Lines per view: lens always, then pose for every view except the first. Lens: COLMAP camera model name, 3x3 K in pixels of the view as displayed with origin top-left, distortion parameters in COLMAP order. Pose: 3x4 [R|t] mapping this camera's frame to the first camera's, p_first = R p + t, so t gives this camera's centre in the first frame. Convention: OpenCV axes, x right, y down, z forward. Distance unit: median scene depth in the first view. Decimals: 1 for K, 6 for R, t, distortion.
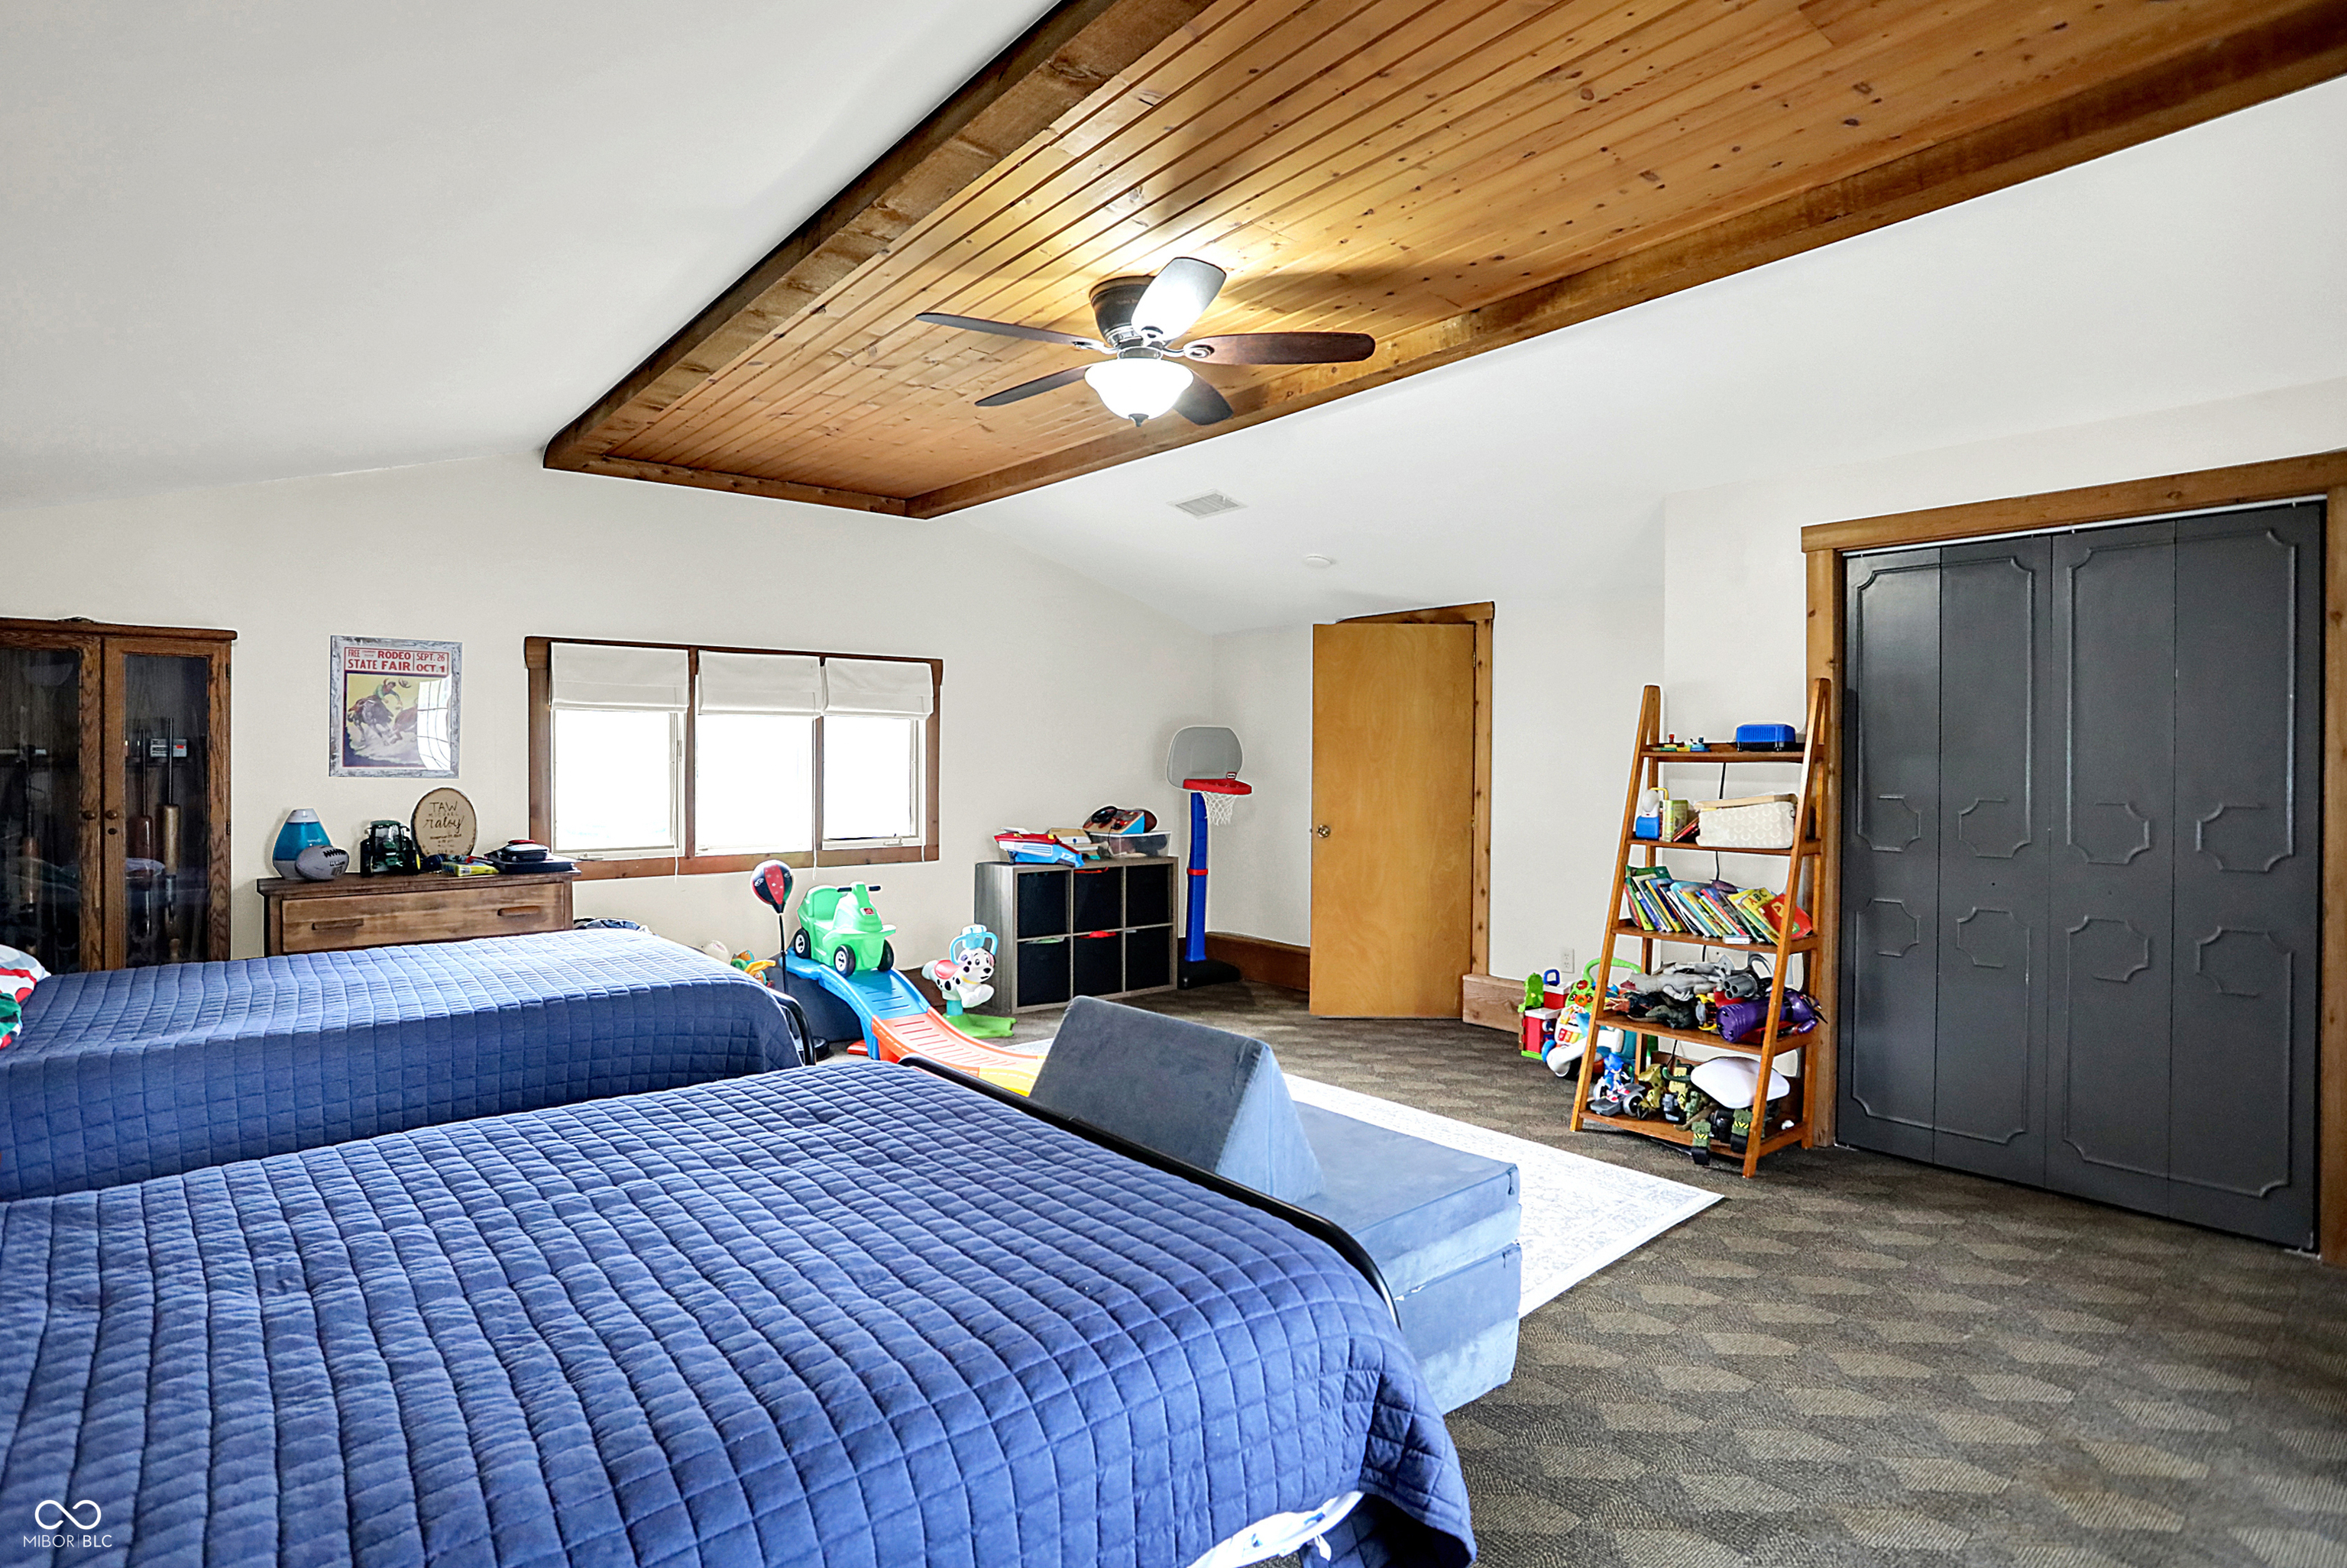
lens RADIAL K [[1207.4, 0, 1157.0], [0, 1207.4, 783.5], [0, 0, 1]] dist [-0.072860, 0.030786]
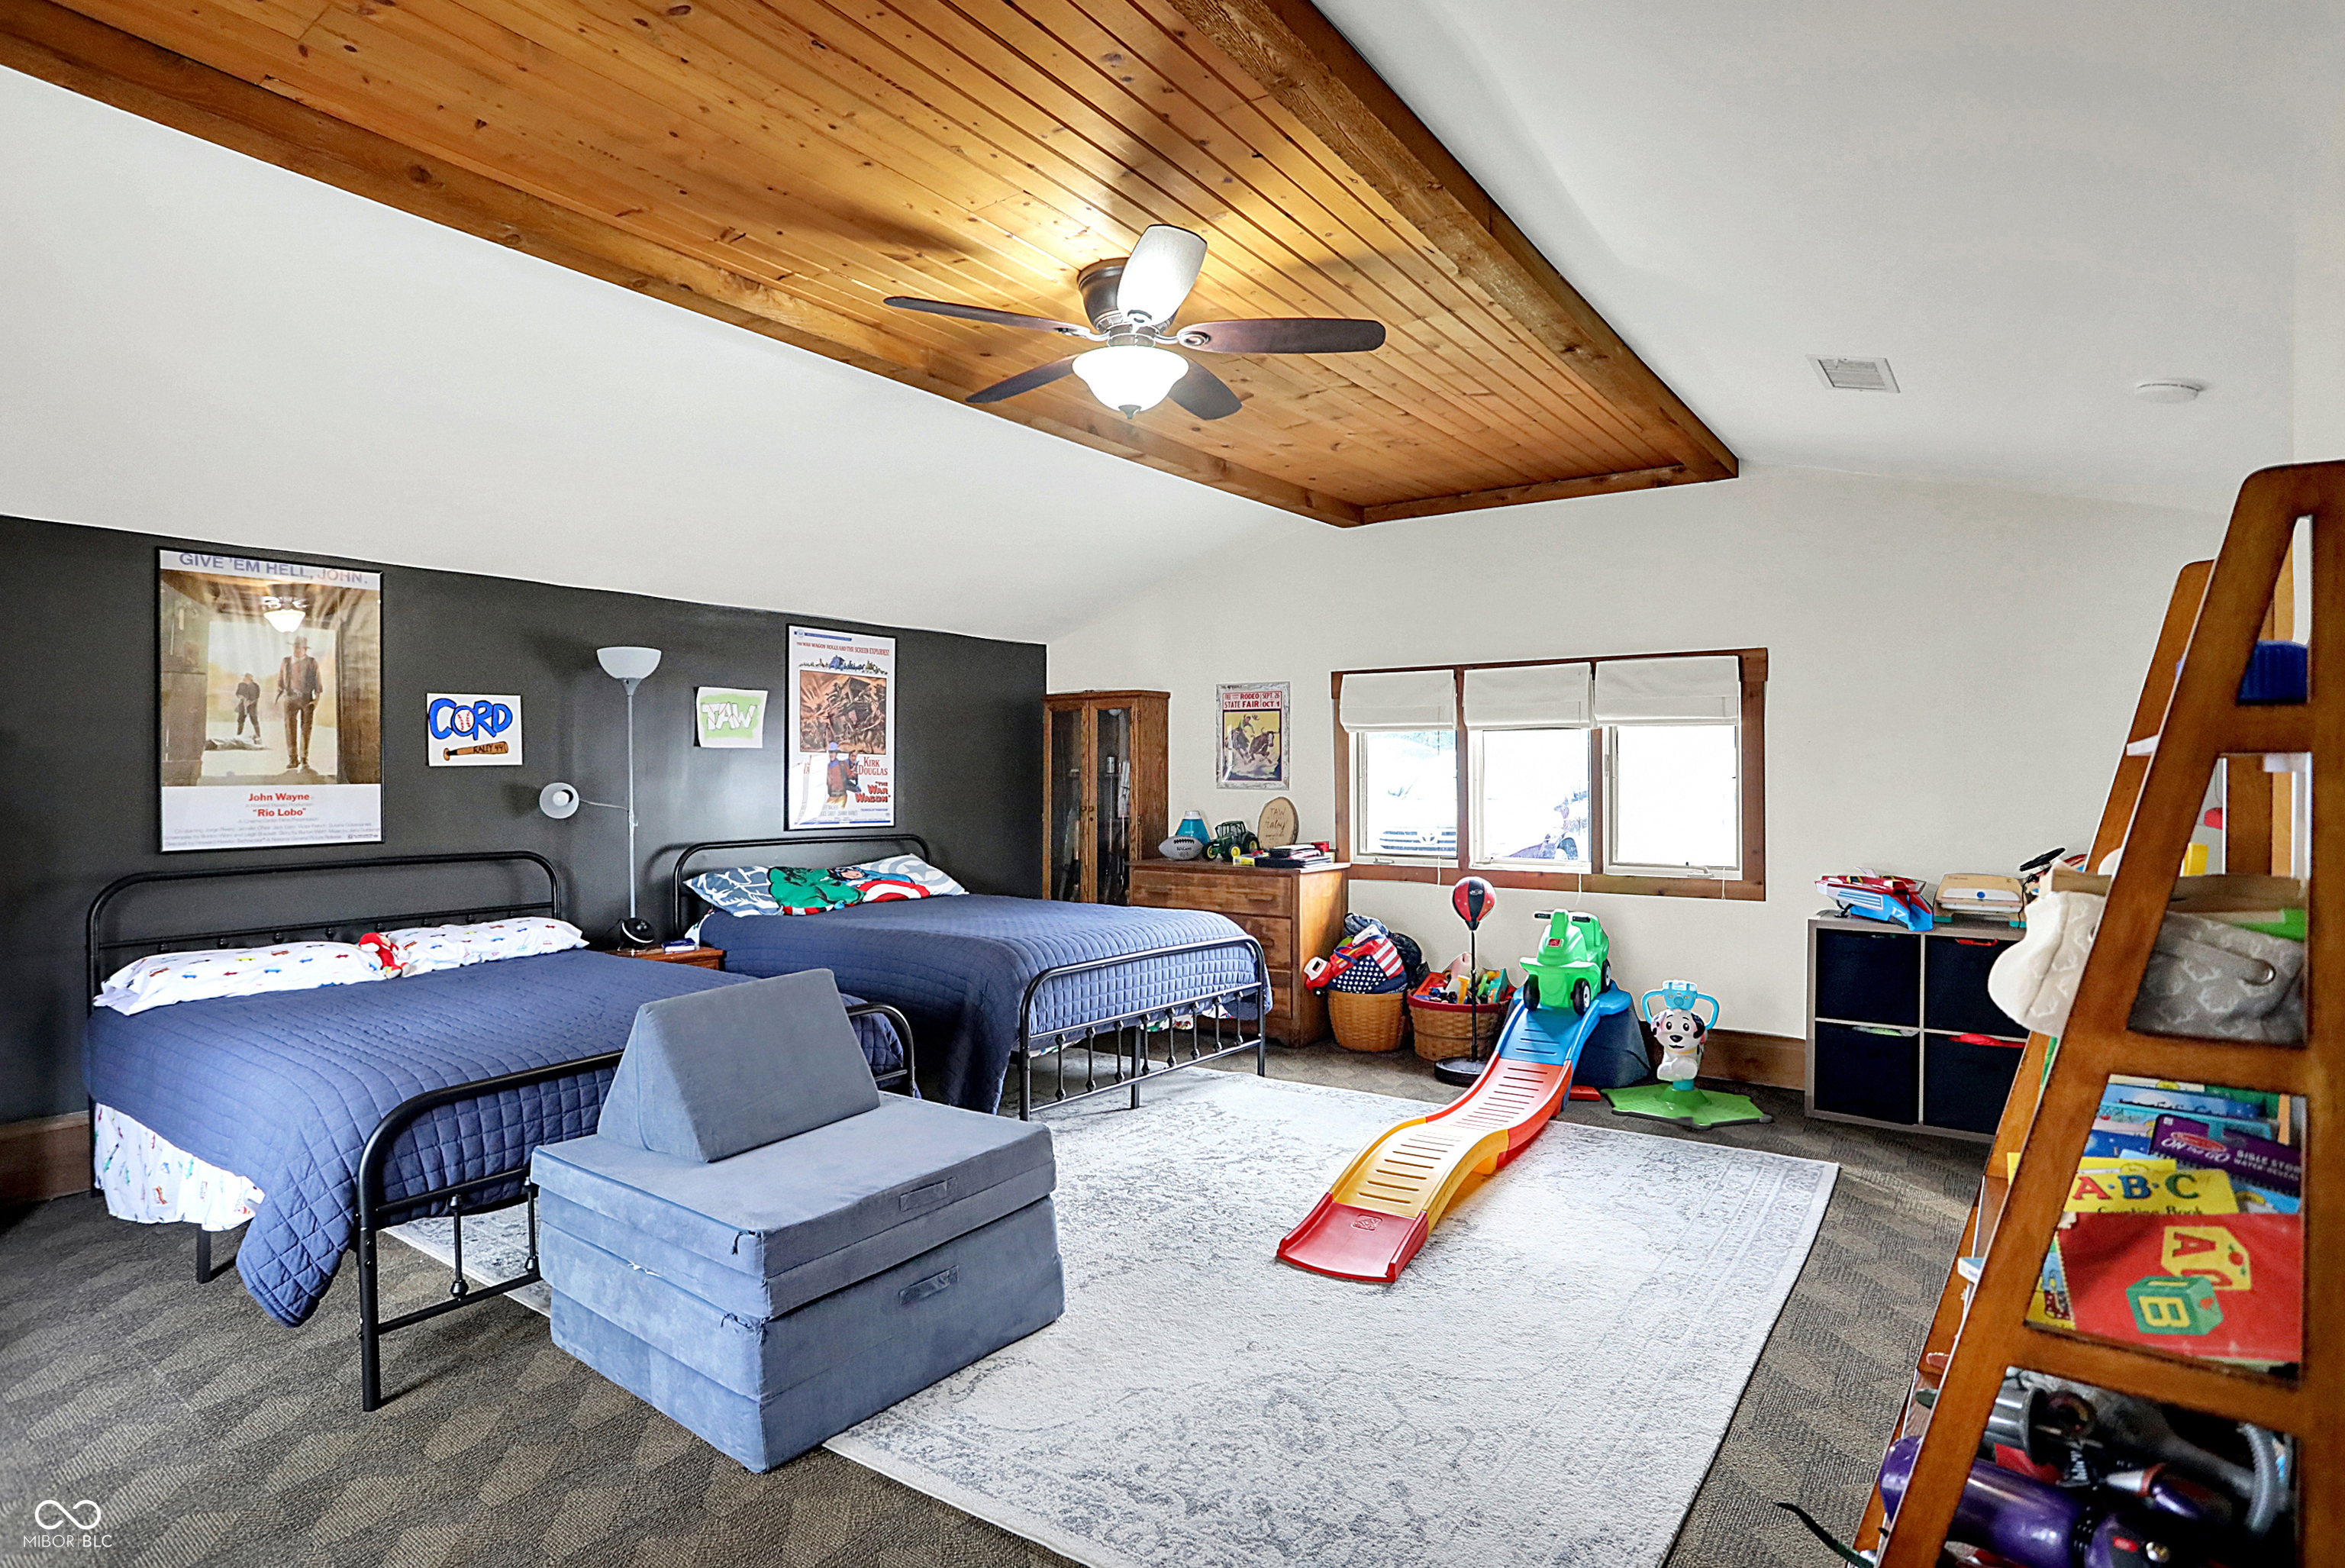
lens RADIAL K [[1206.6, 0, 1156.0], [0, 1206.6, 783.5], [0, 0, 1]] dist [-0.072860, 0.030786]
pose [[0.266510, 0.006040, -0.963813, 0.562863], [-0.019027, 0.999818, 0.001004, -0.008473], [0.963644, 0.018071, 0.266576, 0.485170]]
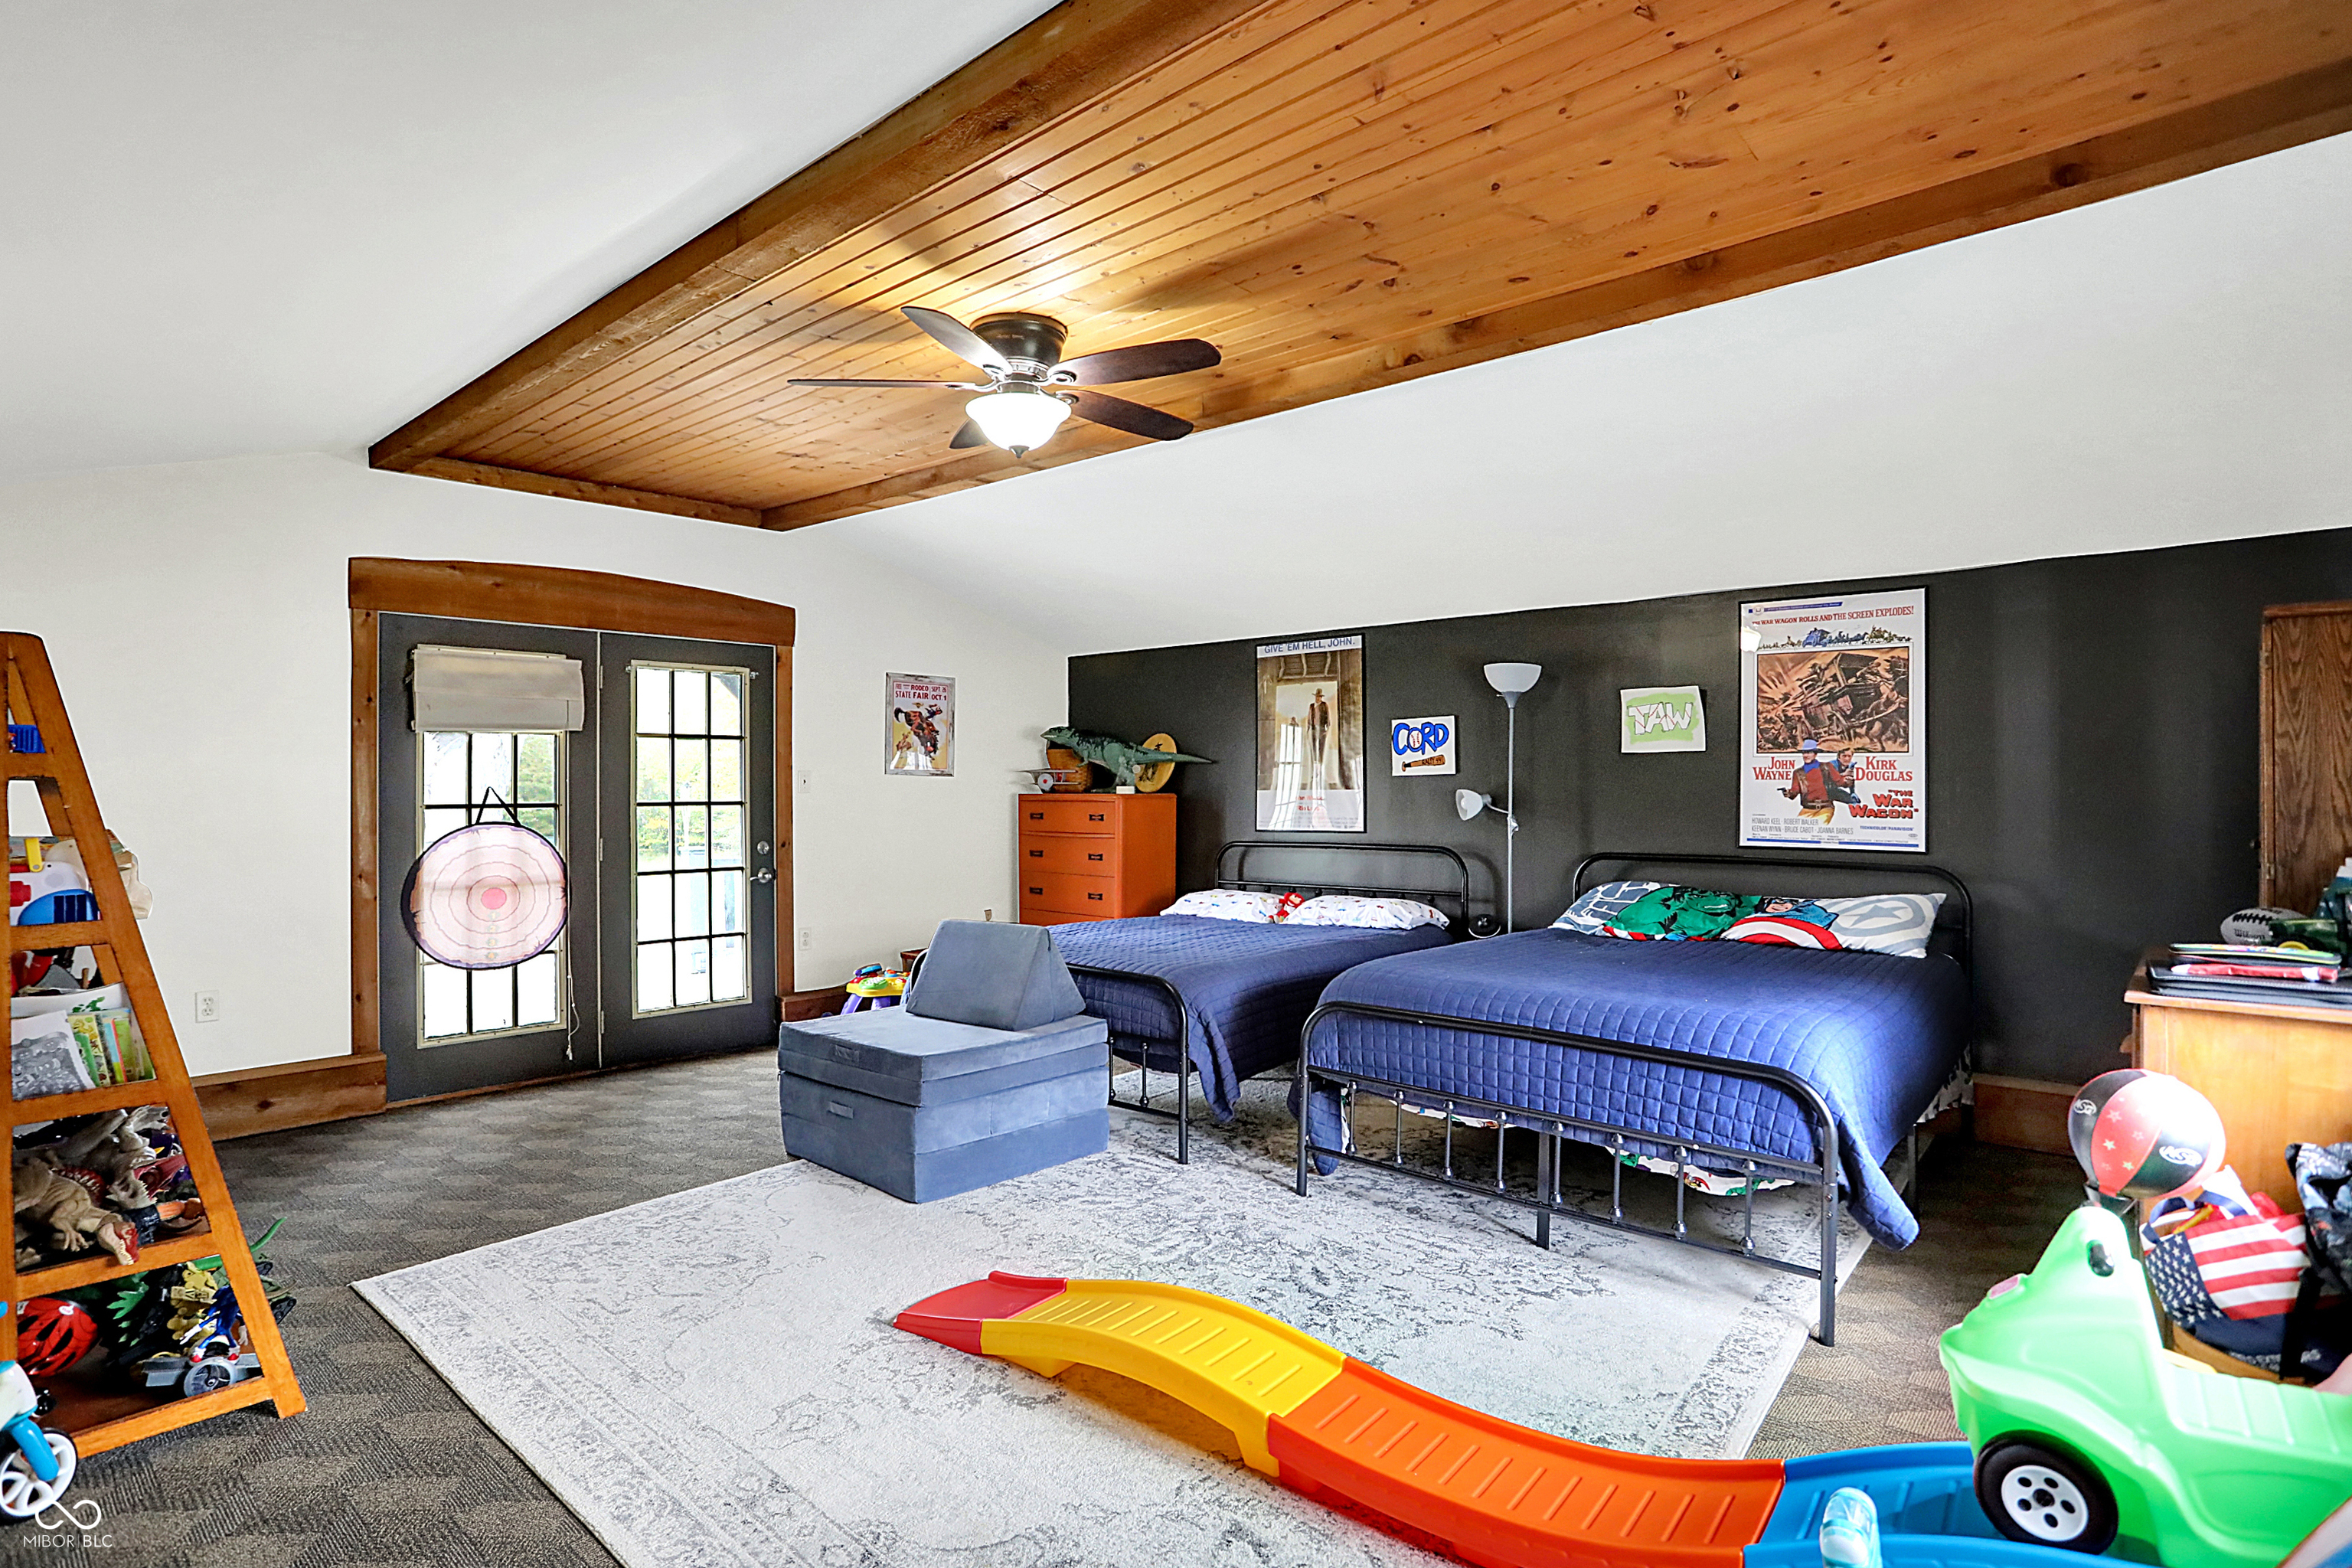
lens RADIAL K [[1261.5, 0, 1176.0], [0, 1261.5, 784.0], [0, 0, 1]] dist [-0.087169, 0.036023]
pose [[-0.987836, 0.003078, -0.155469, 0.010385], [0.000039, 0.999809, 0.019543, -0.024983], [0.155499, 0.019299, -0.987648, 1.306043]]
